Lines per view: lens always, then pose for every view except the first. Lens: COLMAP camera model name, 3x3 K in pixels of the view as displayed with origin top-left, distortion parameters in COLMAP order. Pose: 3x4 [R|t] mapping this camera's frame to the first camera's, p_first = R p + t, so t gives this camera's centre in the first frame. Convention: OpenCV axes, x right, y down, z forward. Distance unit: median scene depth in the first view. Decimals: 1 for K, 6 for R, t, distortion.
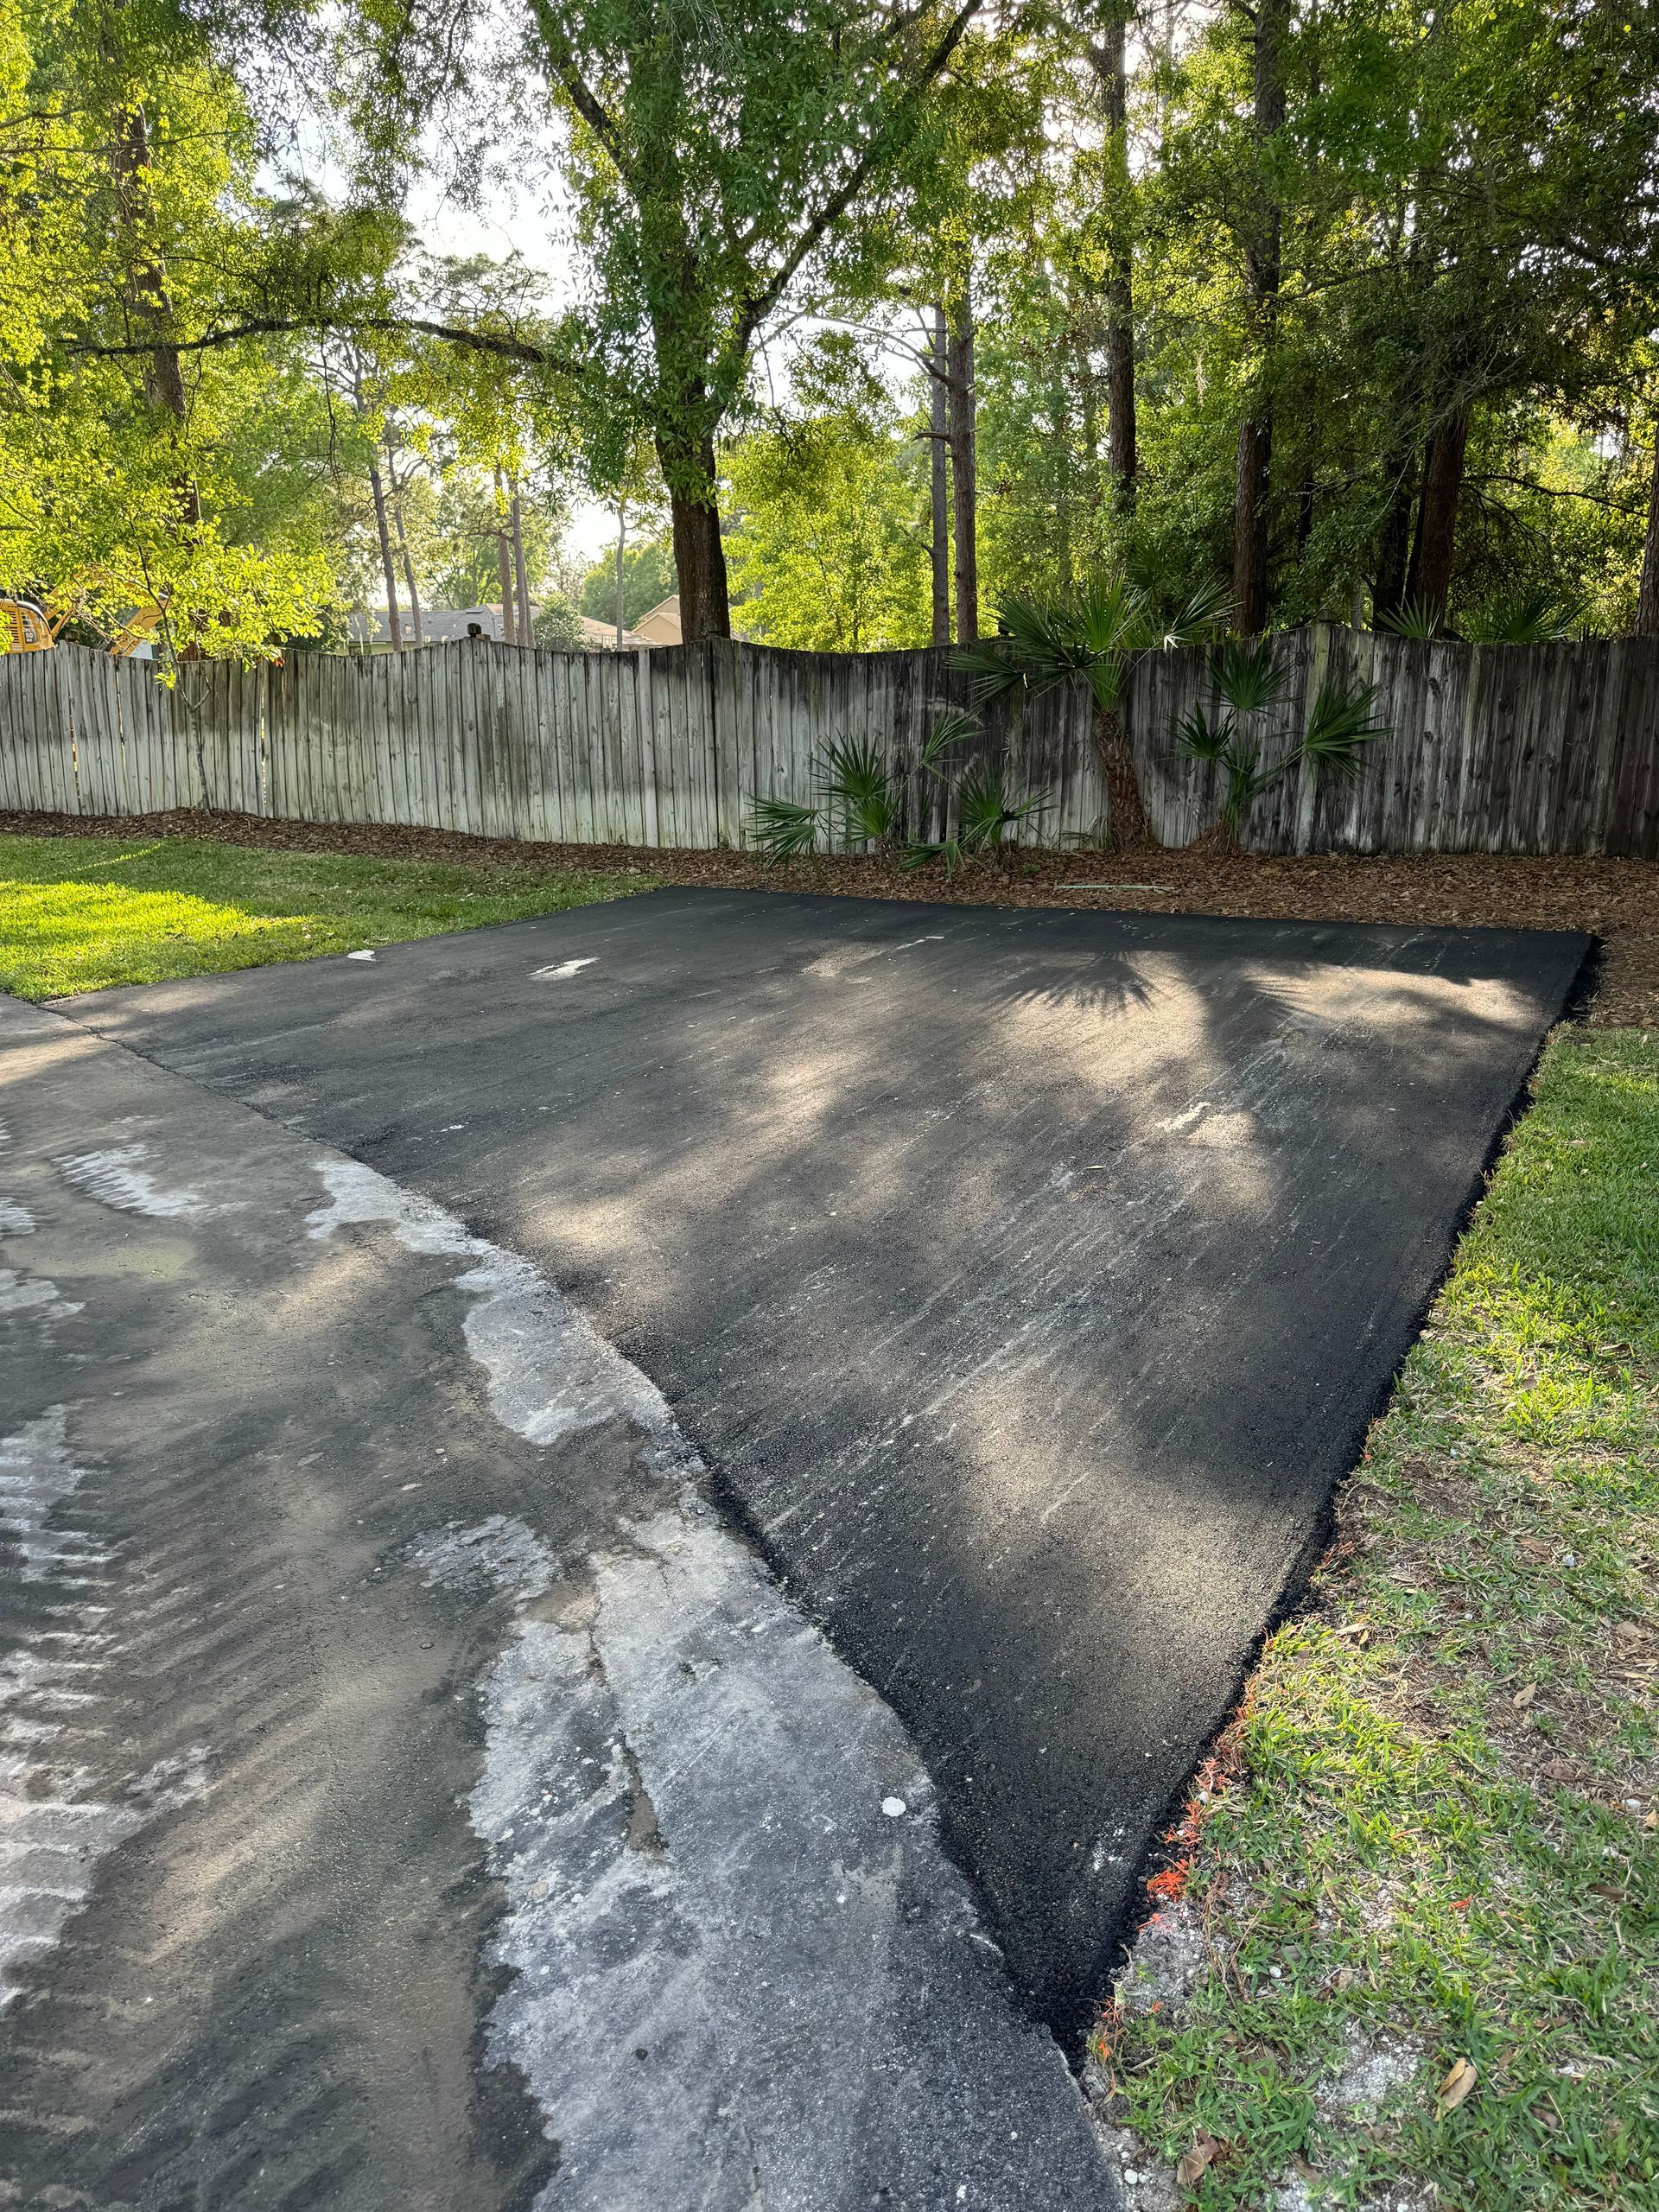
lens RADIAL K [[1564.2, 0, 829.5], [0, 1564.2, 1106.0], [0, 0, 1]] dist [0.010496, -0.042996]
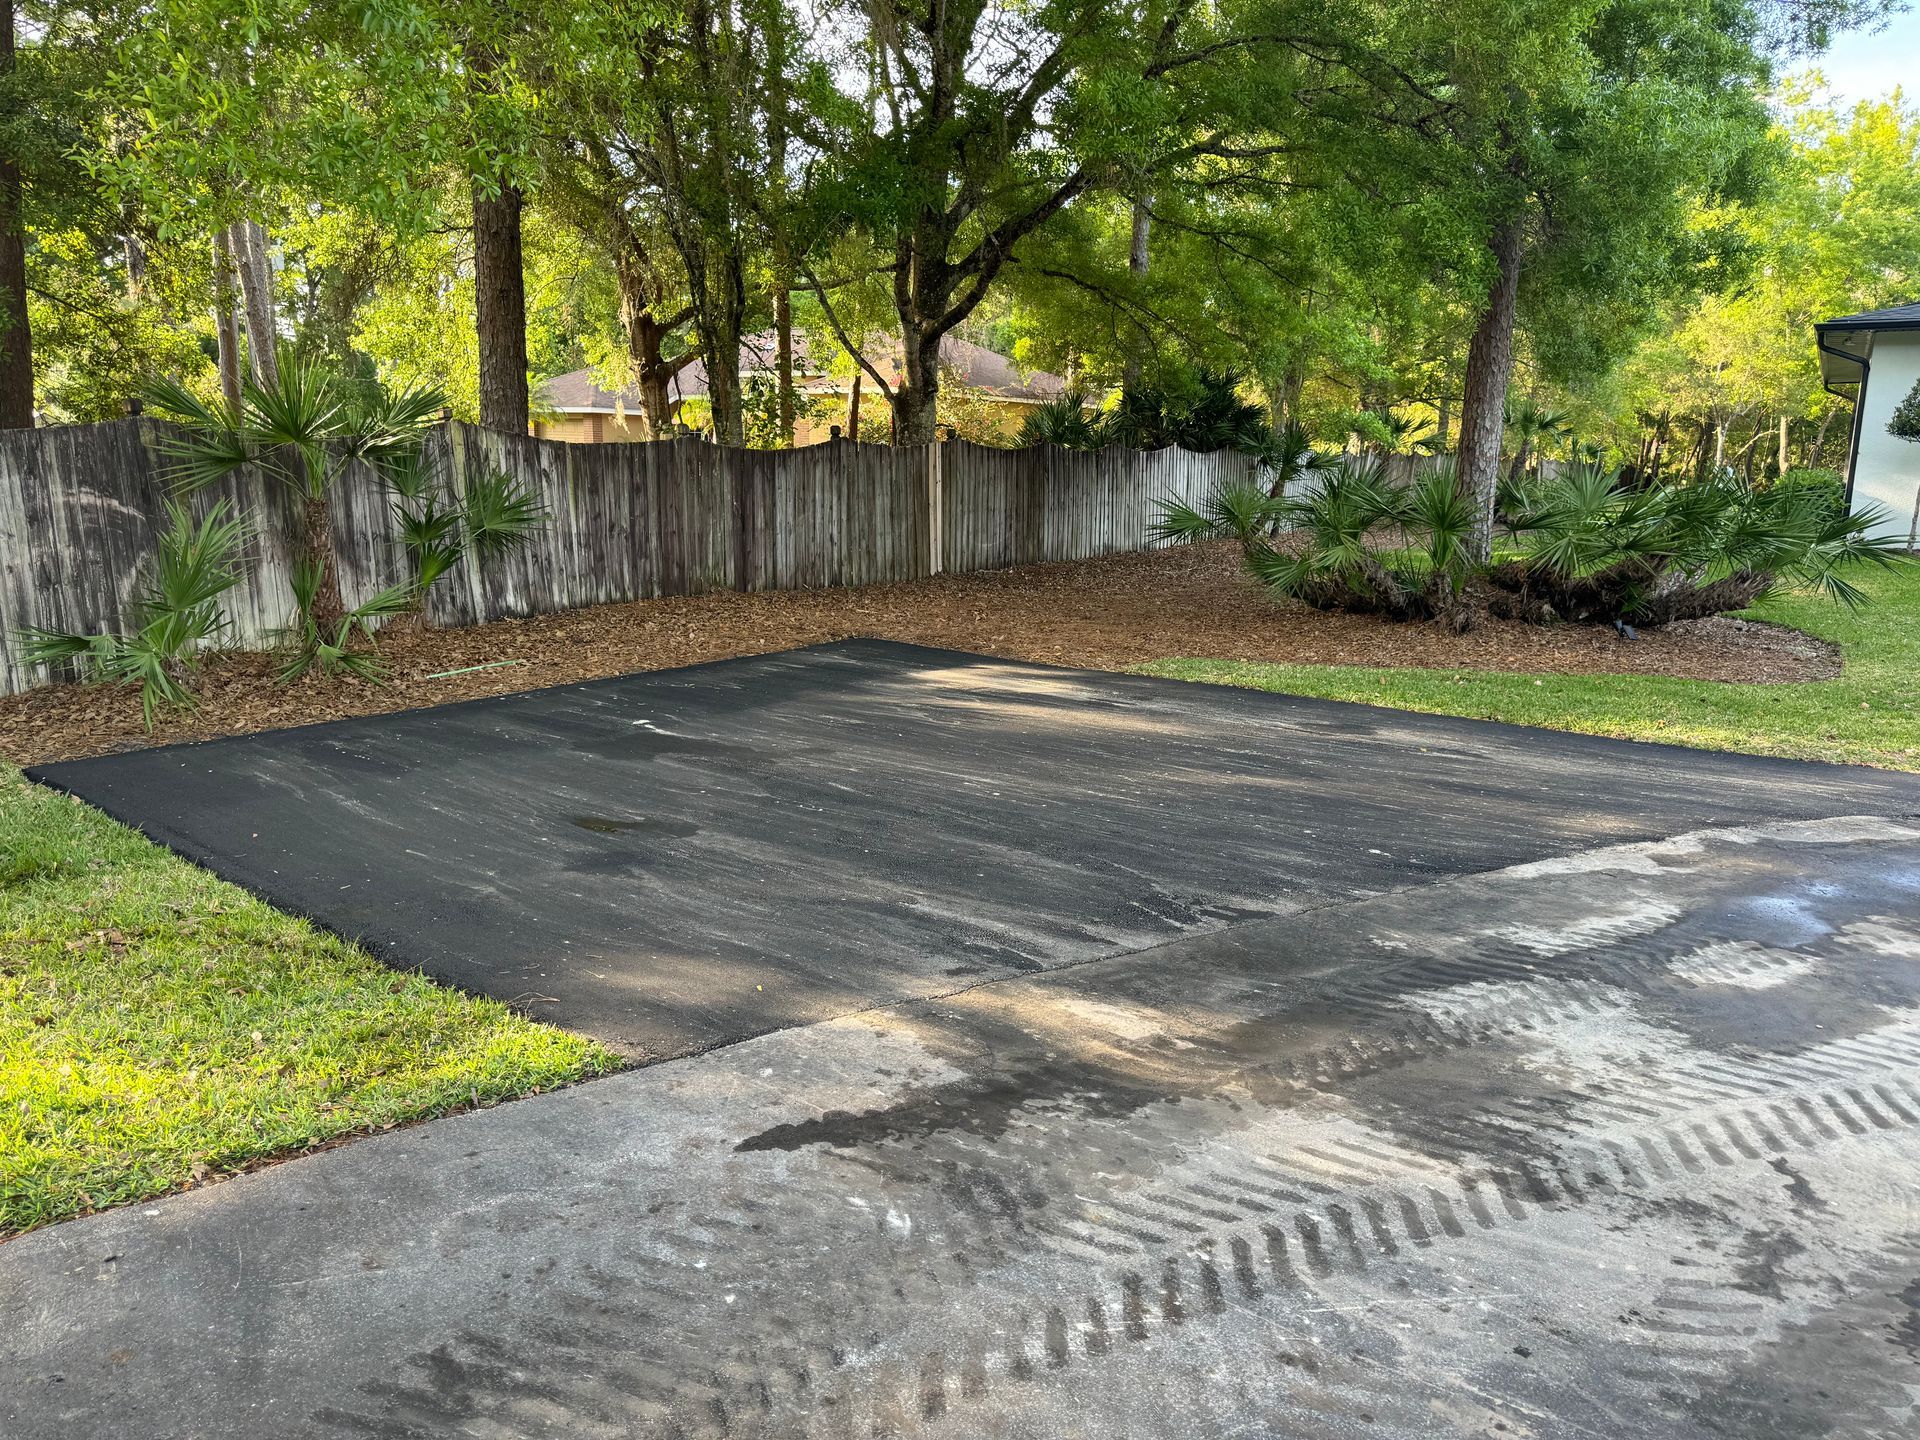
lens RADIAL K [[1357.7, 0, 960.0], [0, 1357.7, 720.0], [0, 0, 1]] dist [0.010496, -0.042996]
pose [[0.183429, -0.173412, 0.967617, -0.619680], [0.245722, 0.961159, 0.125673, -0.140724], [-0.951827, 0.214712, 0.218916, 0.509287]]
